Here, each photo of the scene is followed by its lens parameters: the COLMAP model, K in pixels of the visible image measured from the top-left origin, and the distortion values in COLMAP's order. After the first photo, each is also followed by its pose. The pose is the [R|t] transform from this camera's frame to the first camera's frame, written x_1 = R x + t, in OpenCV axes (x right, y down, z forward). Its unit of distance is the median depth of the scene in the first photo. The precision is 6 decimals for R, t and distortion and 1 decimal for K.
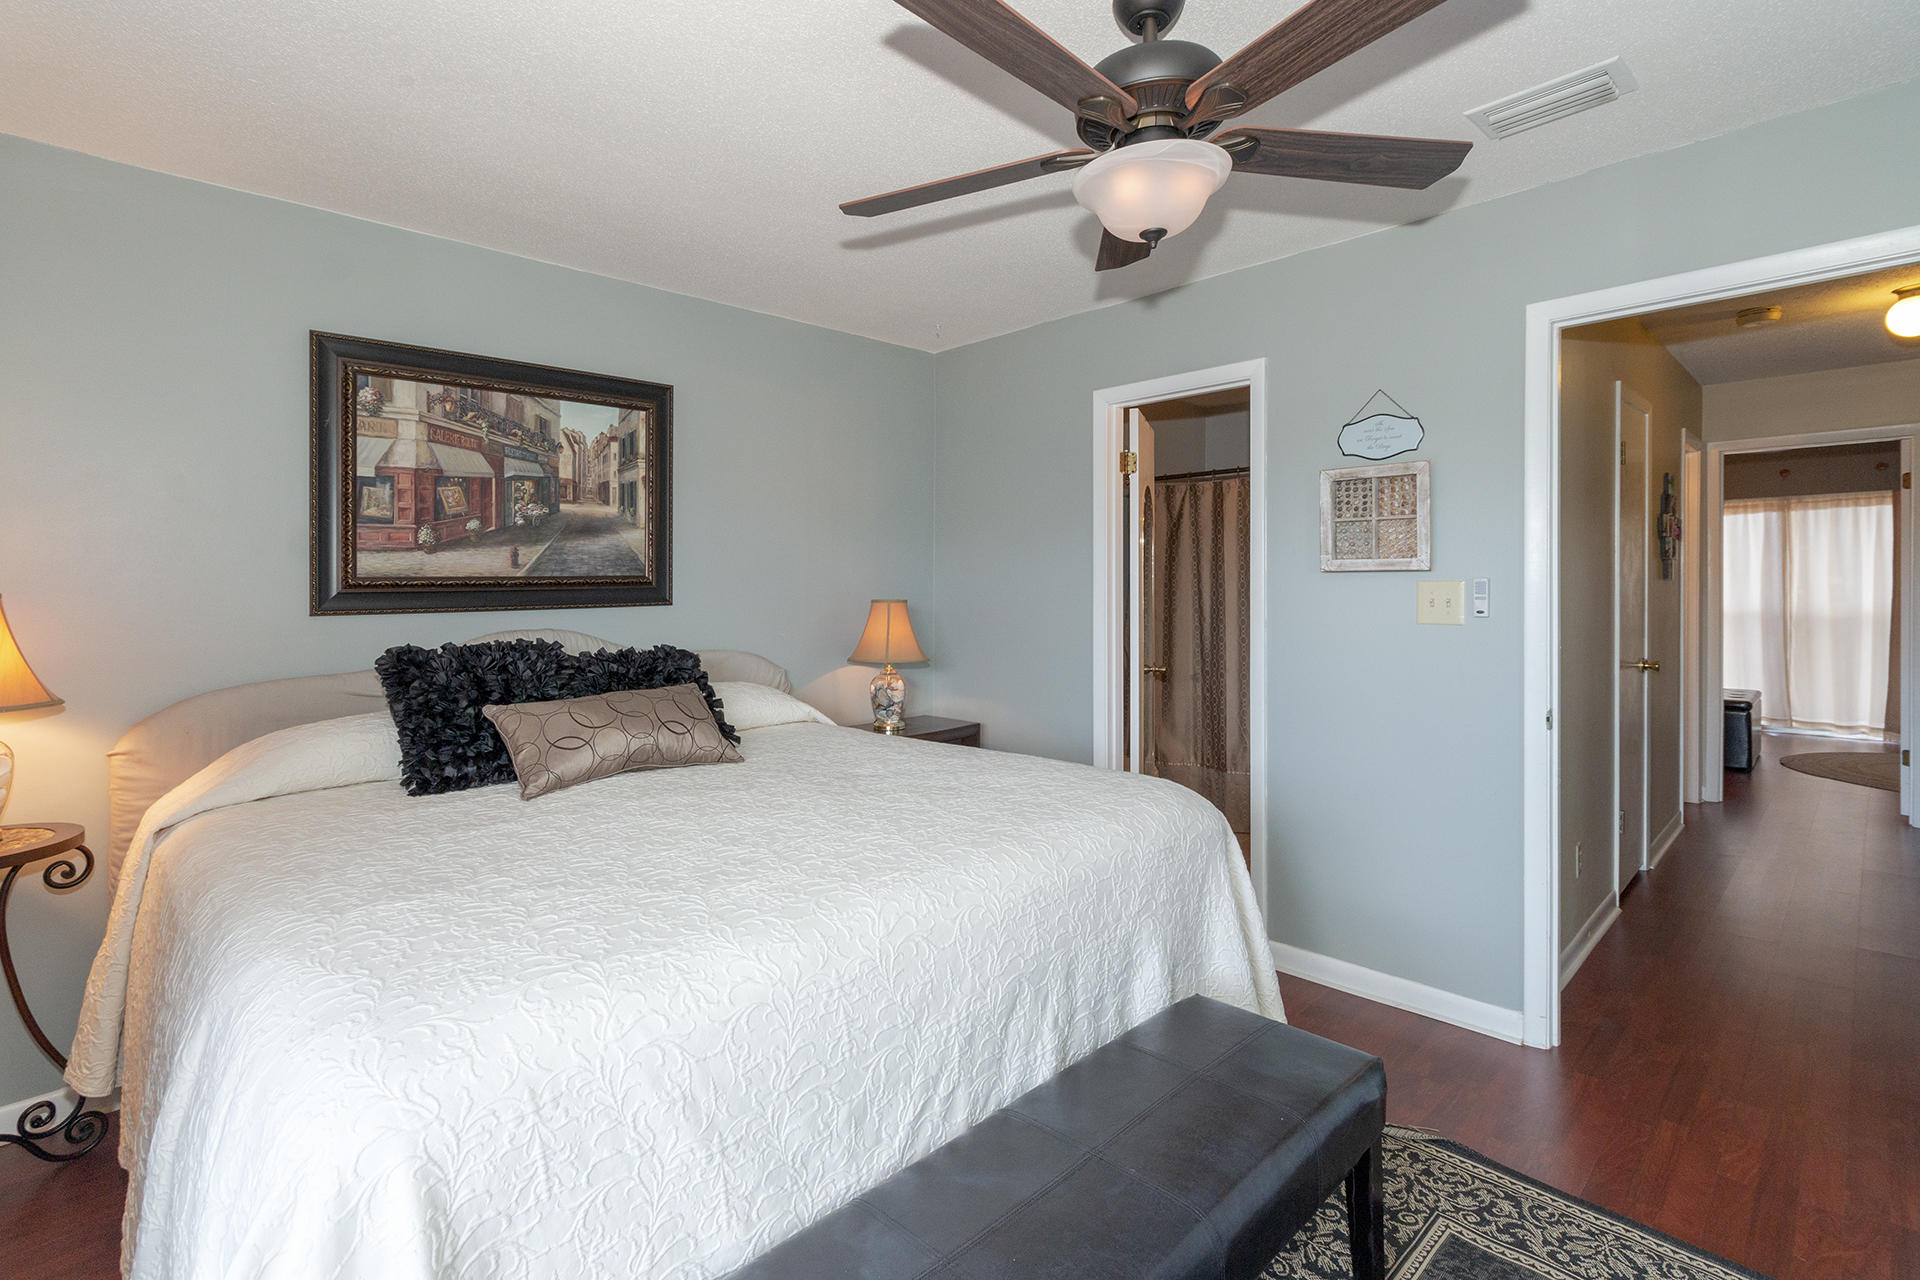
lens RADIAL K [[900.1, 0, 925.3], [0, 900.1, 576.7], [0, 0, 1]] dist [-0.000030, -0.000261]
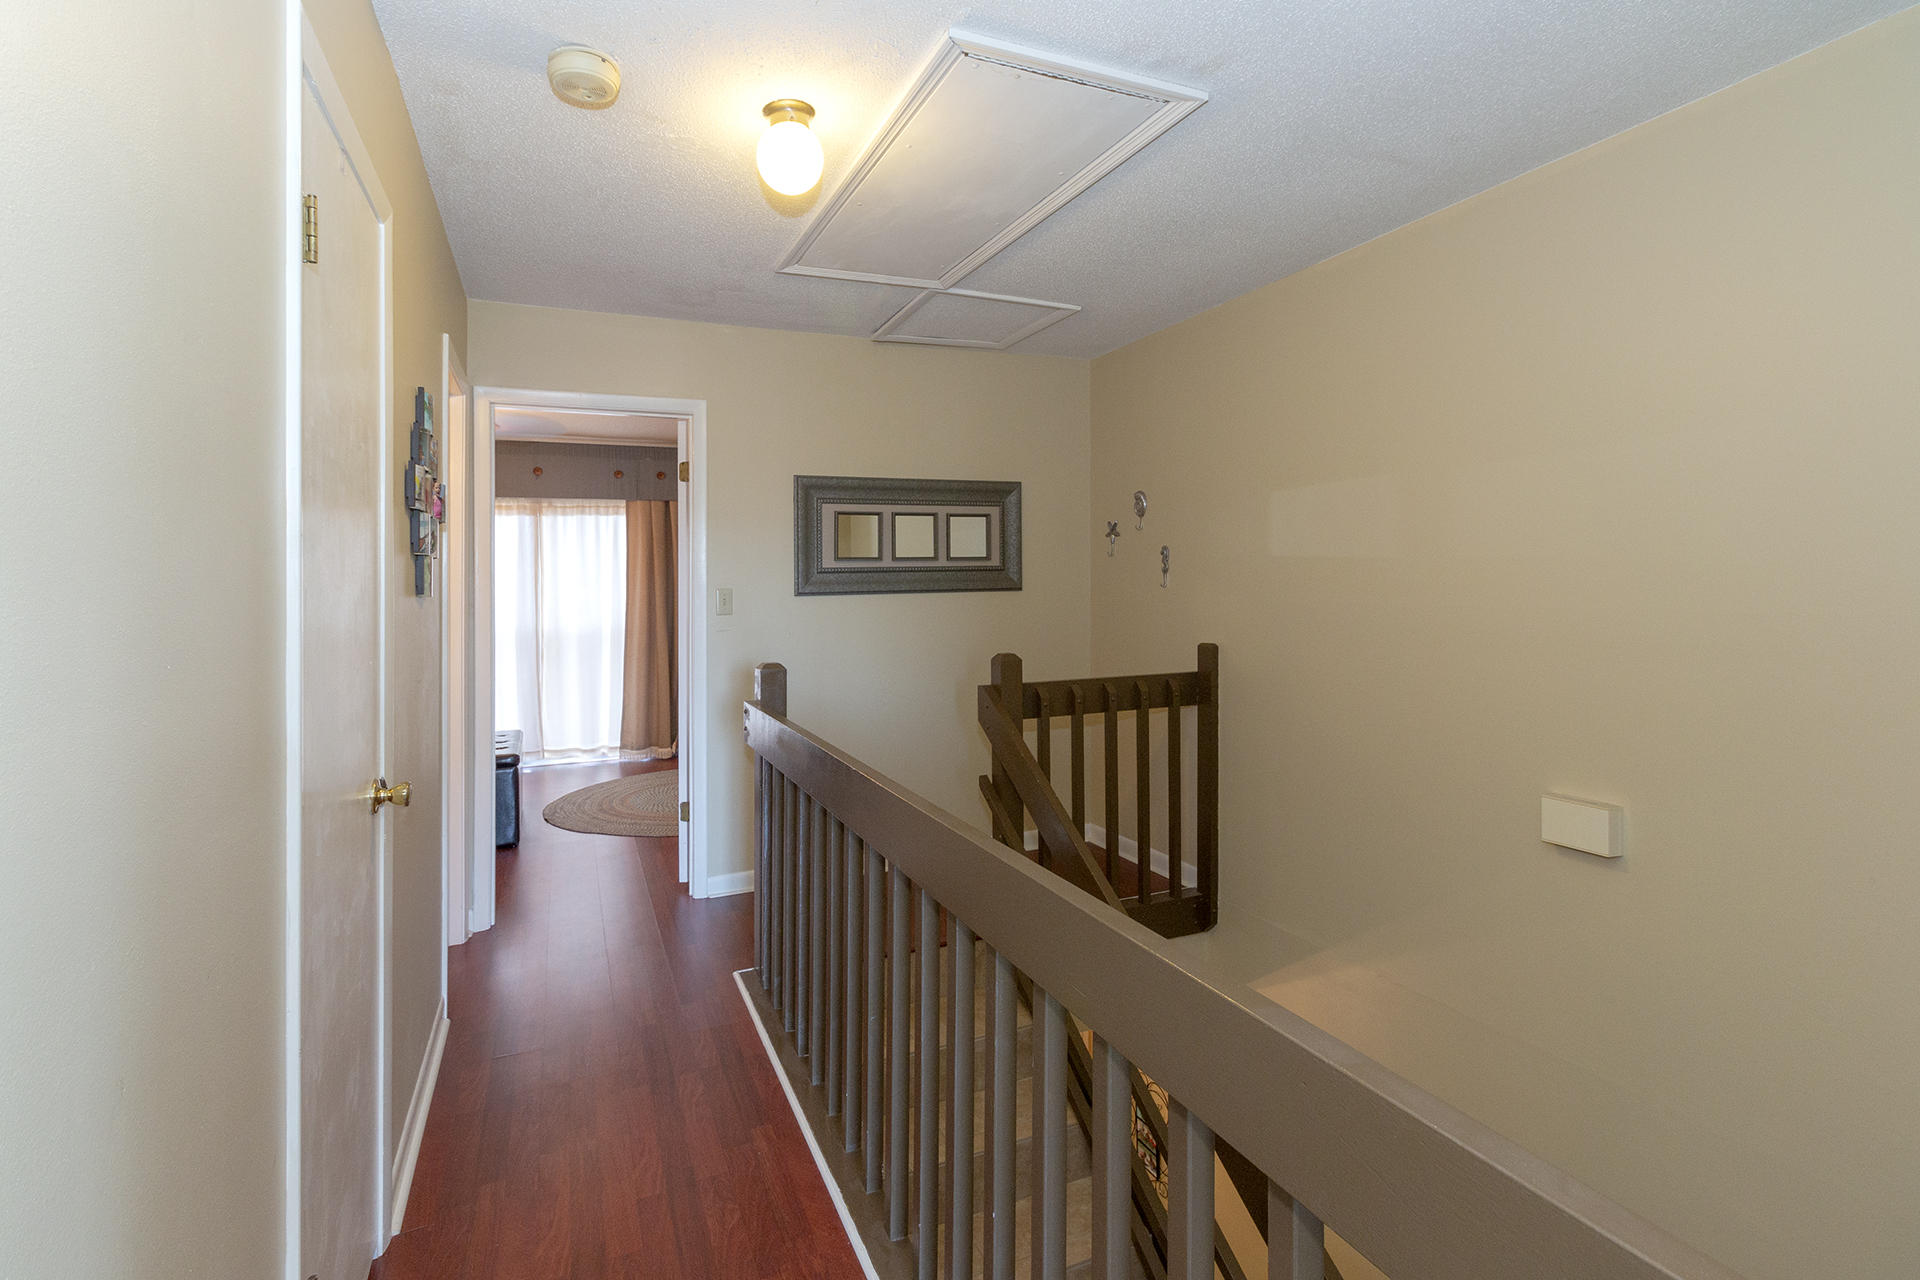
lens RADIAL K [[886.4, 0, 945.2], [0, 886.4, 598.9], [0, 0, 1]] dist [-0.000344, 0.000086]
pose [[0.335164, -0.010707, 0.942099, 0.287474], [-0.000771, 0.999932, 0.011639, -0.001407], [-0.942160, -0.004628, 0.335133, 0.352532]]
